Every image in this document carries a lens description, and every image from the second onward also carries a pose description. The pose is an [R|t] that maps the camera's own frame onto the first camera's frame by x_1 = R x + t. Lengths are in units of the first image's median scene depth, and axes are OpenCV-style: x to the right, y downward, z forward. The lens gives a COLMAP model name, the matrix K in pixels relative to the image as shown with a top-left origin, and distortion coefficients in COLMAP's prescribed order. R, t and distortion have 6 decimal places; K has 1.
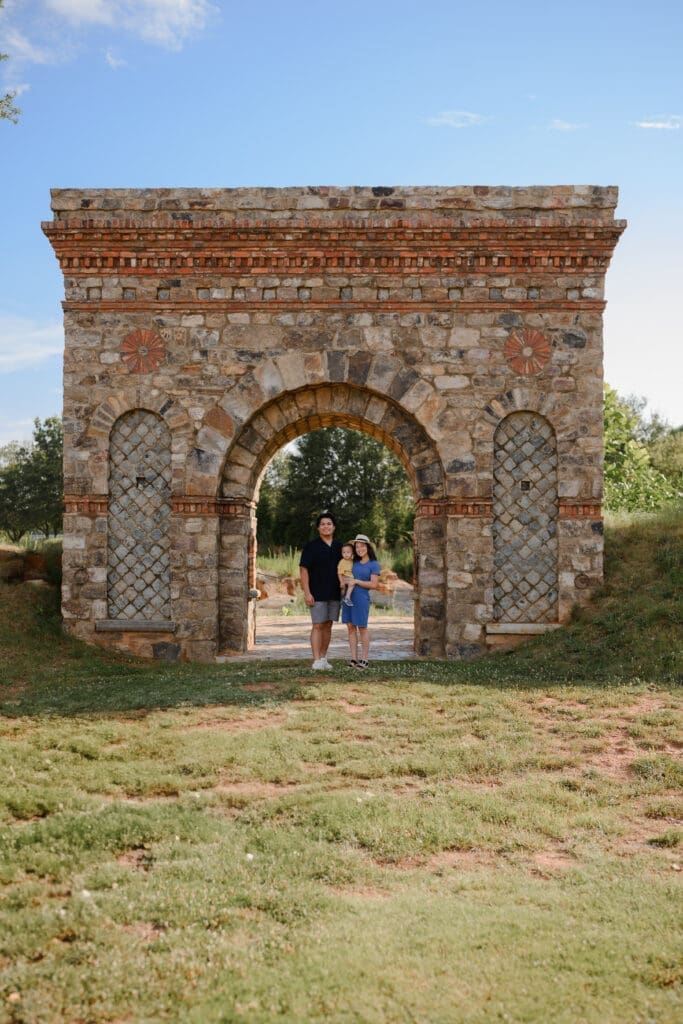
lens RADIAL K [[985.3, 0, 322.2], [0, 985.3, 523.7], [0, 0, 1]] dist [-0.002760, 0.002671]
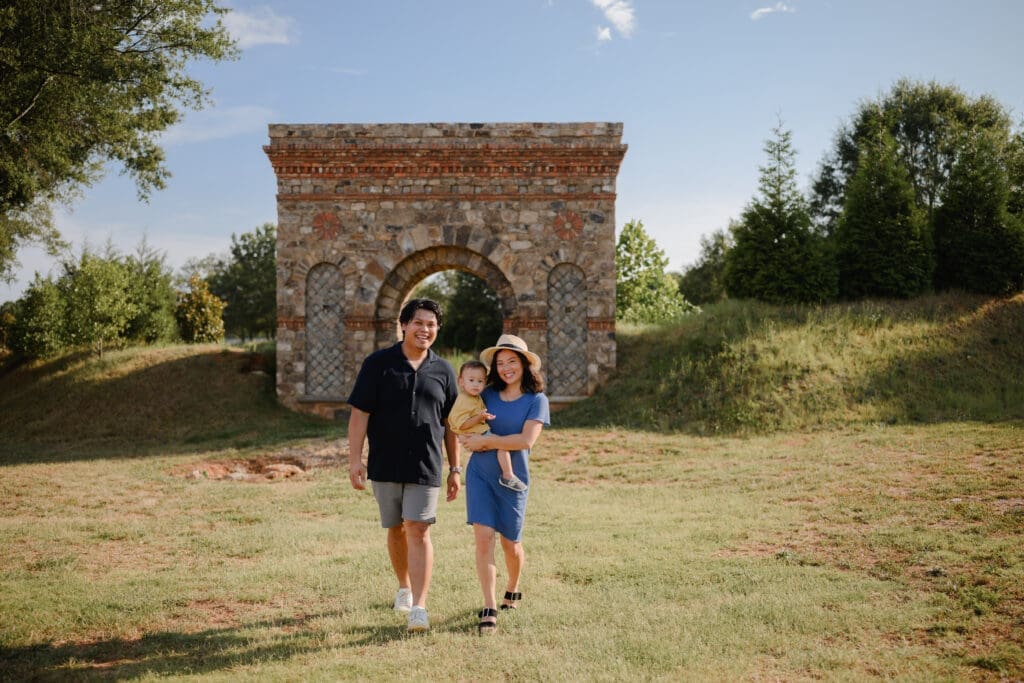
lens RADIAL K [[985.3, 0, 512.4], [0, 985.3, 330.4], [0, 0, 1]] dist [-0.002760, 0.002671]
pose [[0.999987, -0.004615, 0.002358, 0.113329], [0.004604, 0.999978, 0.004762, -0.013052], [-0.002380, -0.004751, 0.999986, -0.592762]]
